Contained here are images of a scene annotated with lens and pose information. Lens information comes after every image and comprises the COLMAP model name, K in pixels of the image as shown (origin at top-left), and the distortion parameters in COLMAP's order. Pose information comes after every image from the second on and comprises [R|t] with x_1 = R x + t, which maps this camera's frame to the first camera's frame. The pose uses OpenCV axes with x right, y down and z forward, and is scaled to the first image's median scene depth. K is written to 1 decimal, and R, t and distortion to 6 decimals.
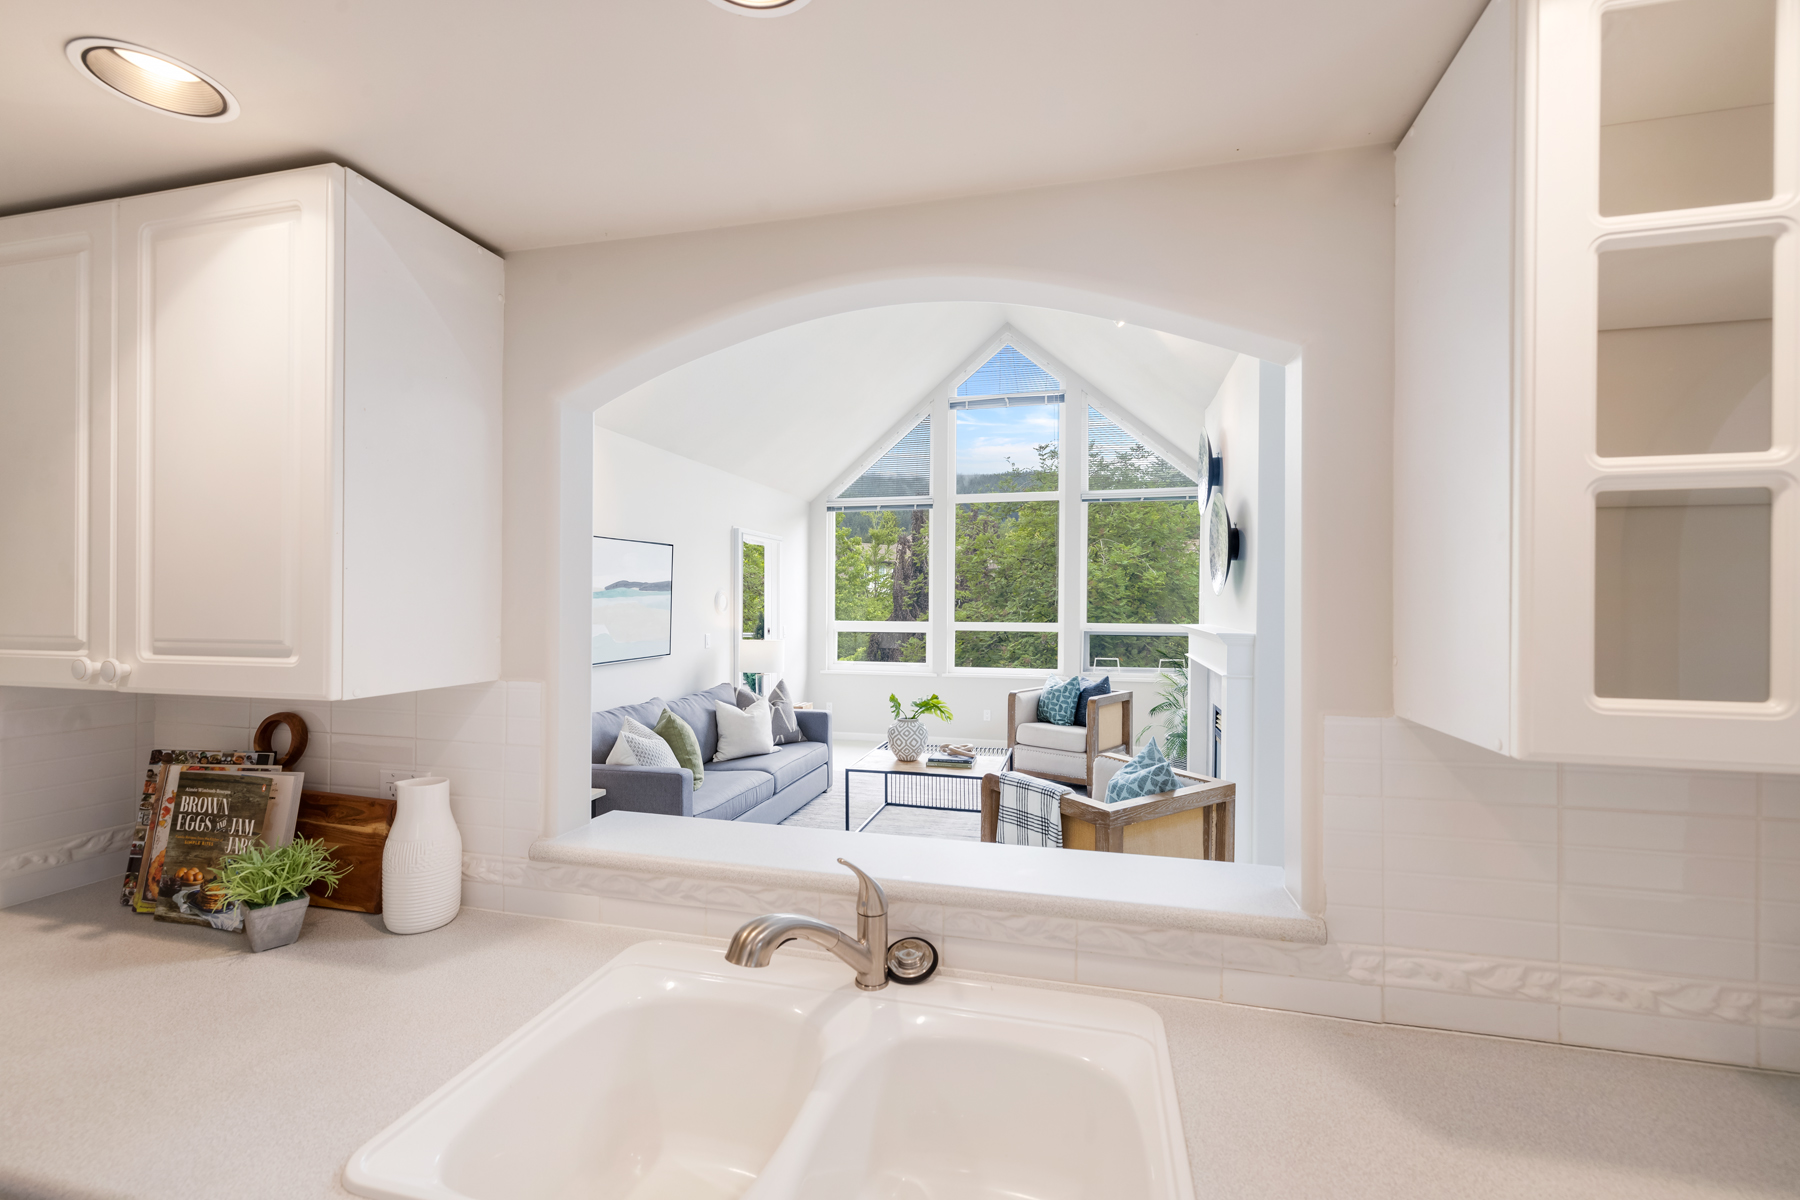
lens RADIAL K [[757.6, 0, 901.5], [0, 757.6, 593.6], [0, 0, 1]] dist [-0.000123, 0.000843]
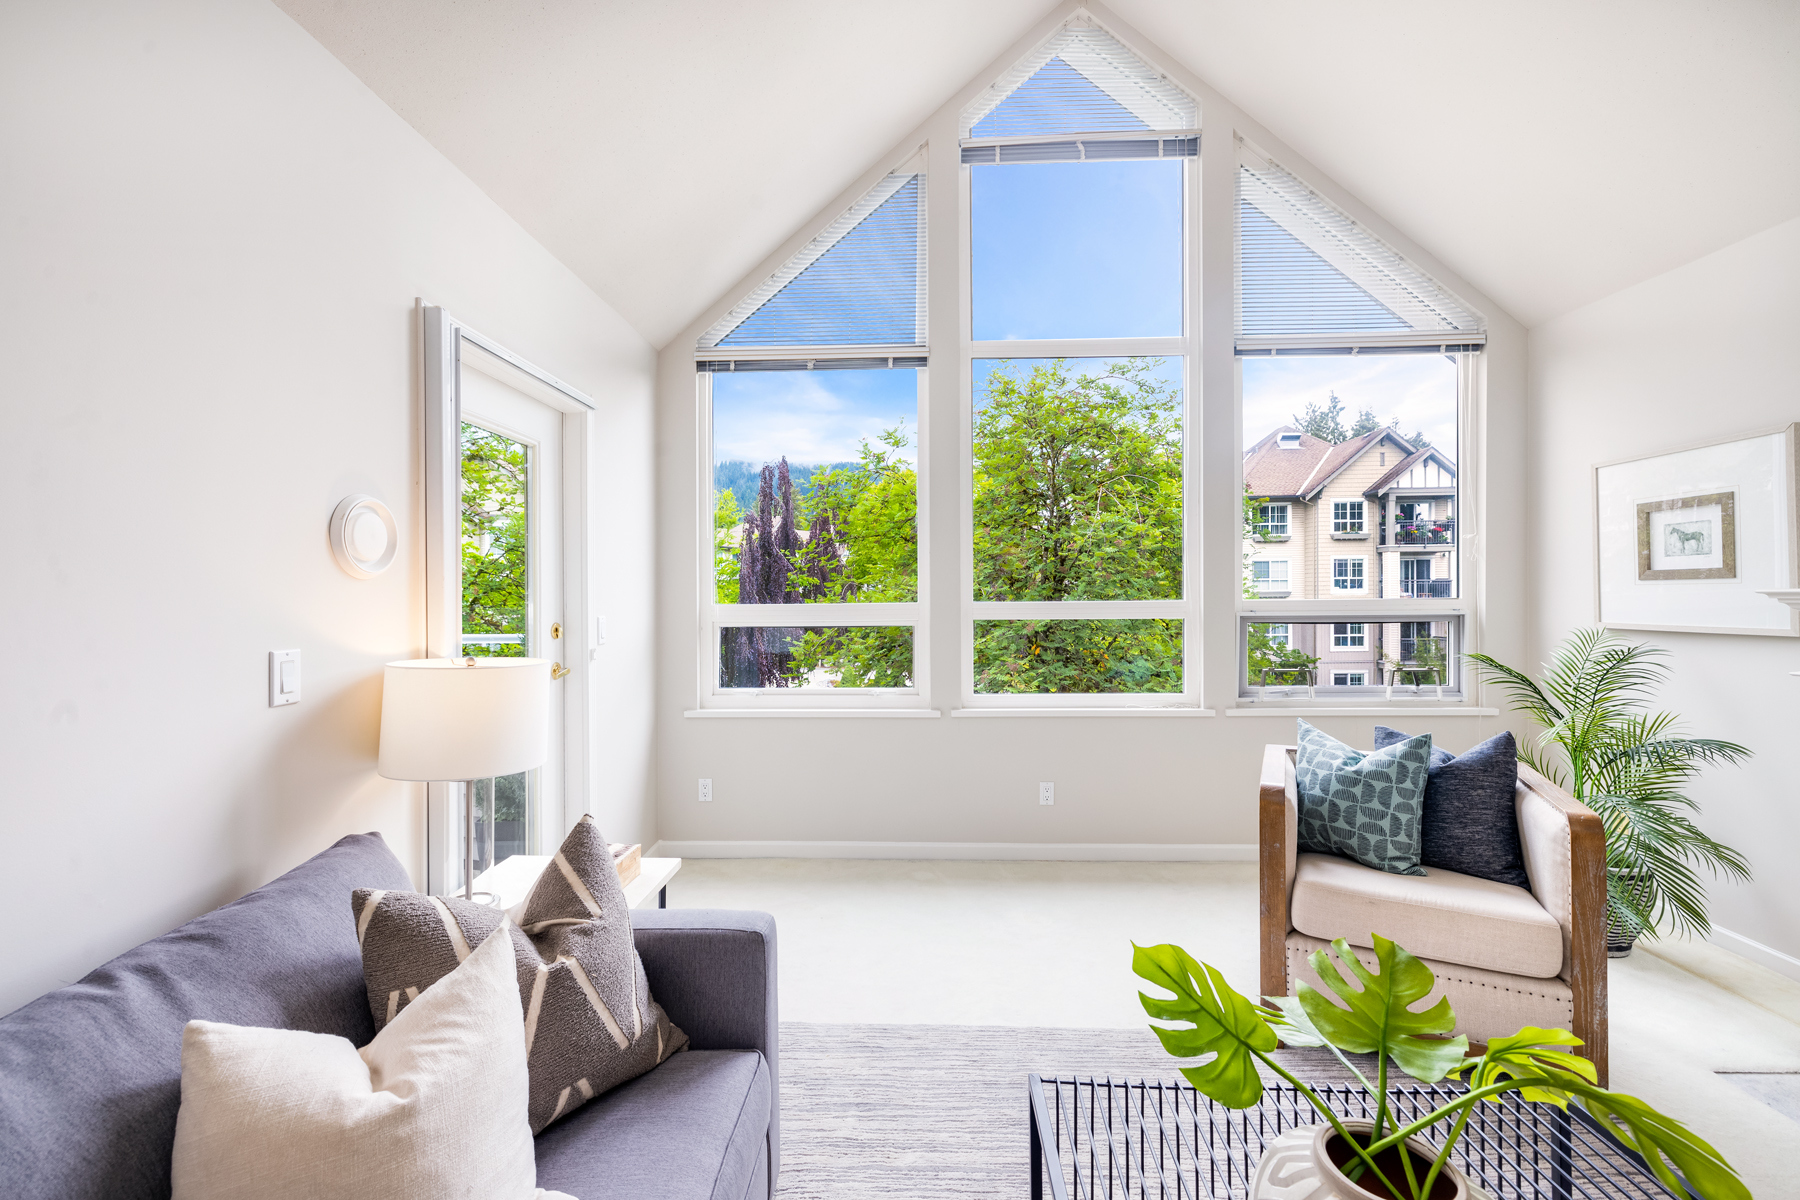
lens RADIAL K [[757.6, 0, 900.6], [0, 757.6, 594.7], [0, 0, 1]] dist [-0.000123, 0.000843]
pose [[0.977348, -0.012988, 0.211238, -0.100299], [0.009504, 0.999802, 0.017501, 0.030661], [-0.211423, -0.015097, 0.977278, 0.690377]]
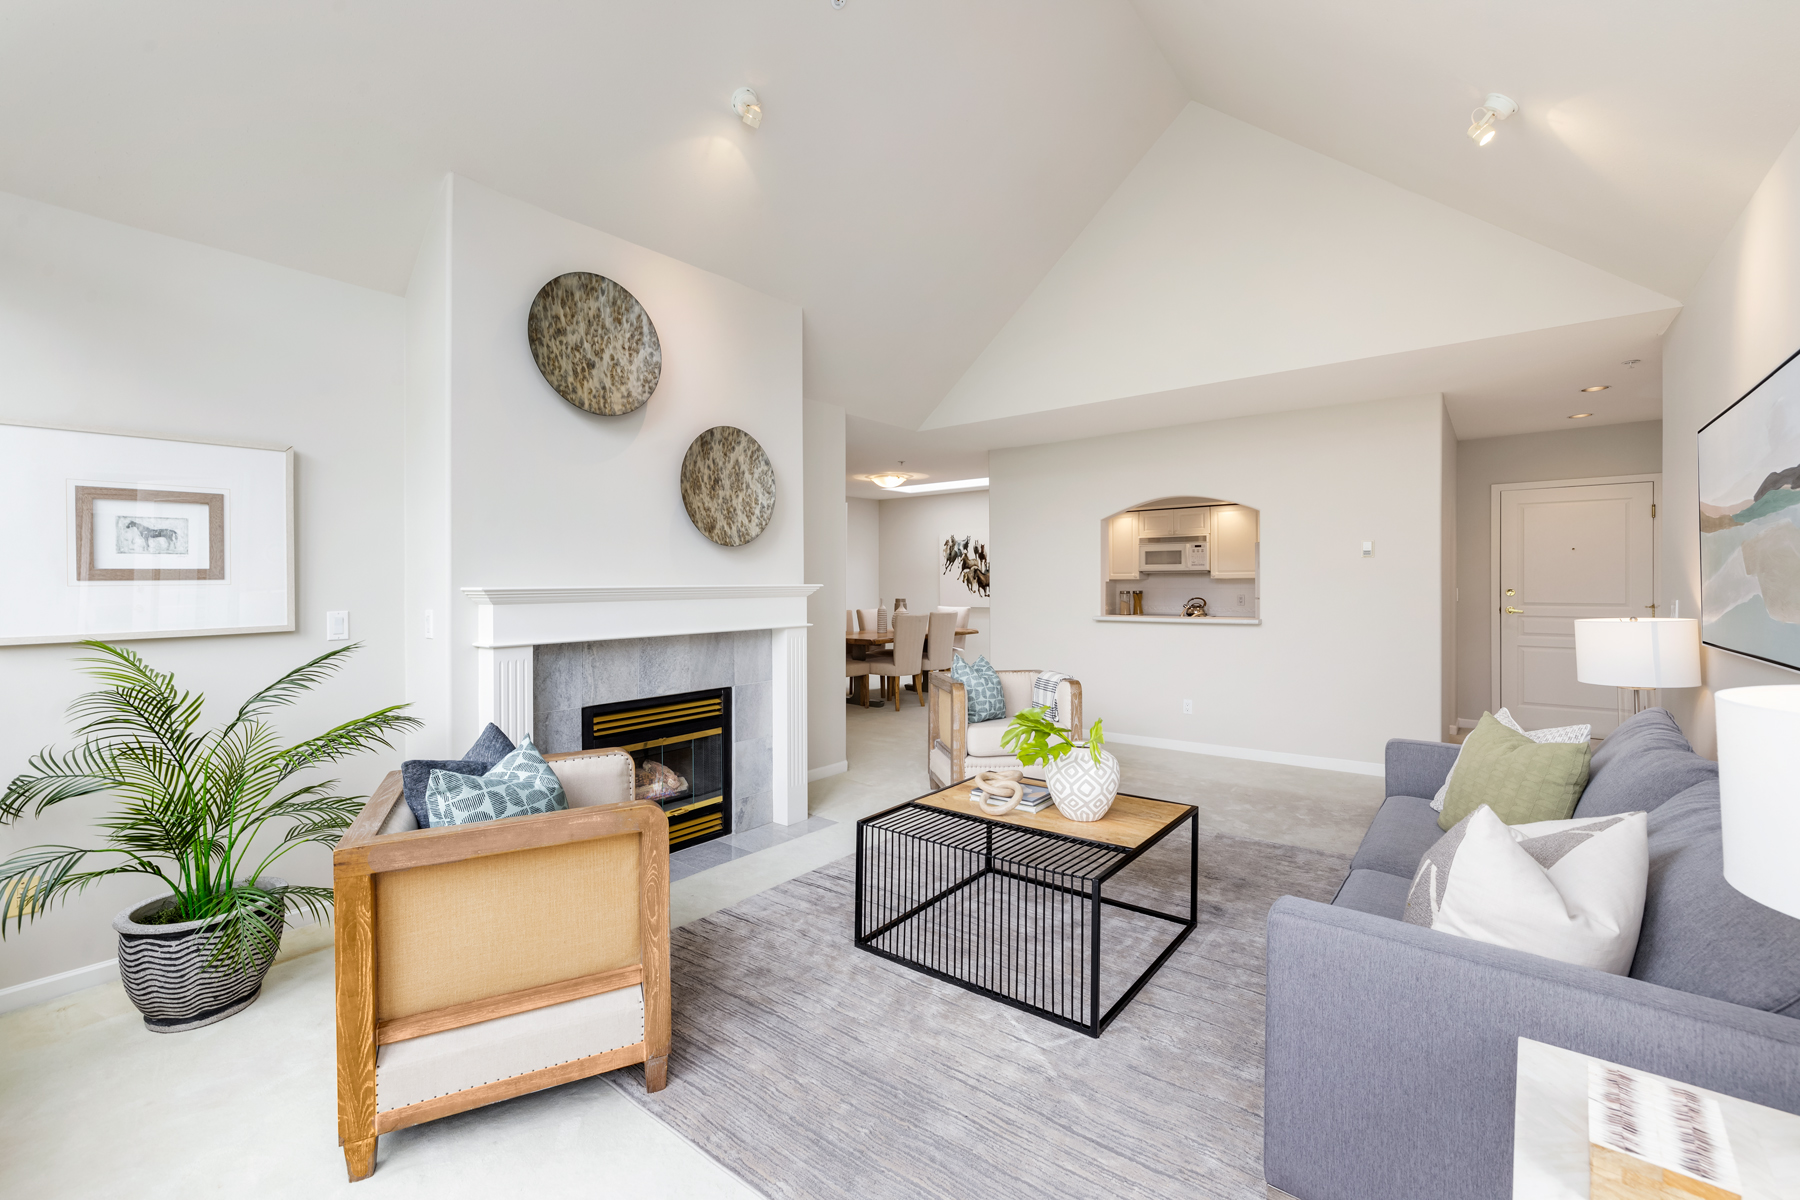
lens RADIAL K [[757.6, 0, 895.0], [0, 757.6, 578.0], [0, 0, 1]] dist [-0.000123, 0.000843]
pose [[-0.909970, 0.003875, 0.414655, -0.081125], [-0.002232, 0.999896, -0.014242, 0.037864], [-0.414668, -0.013885, -0.909867, 1.253368]]
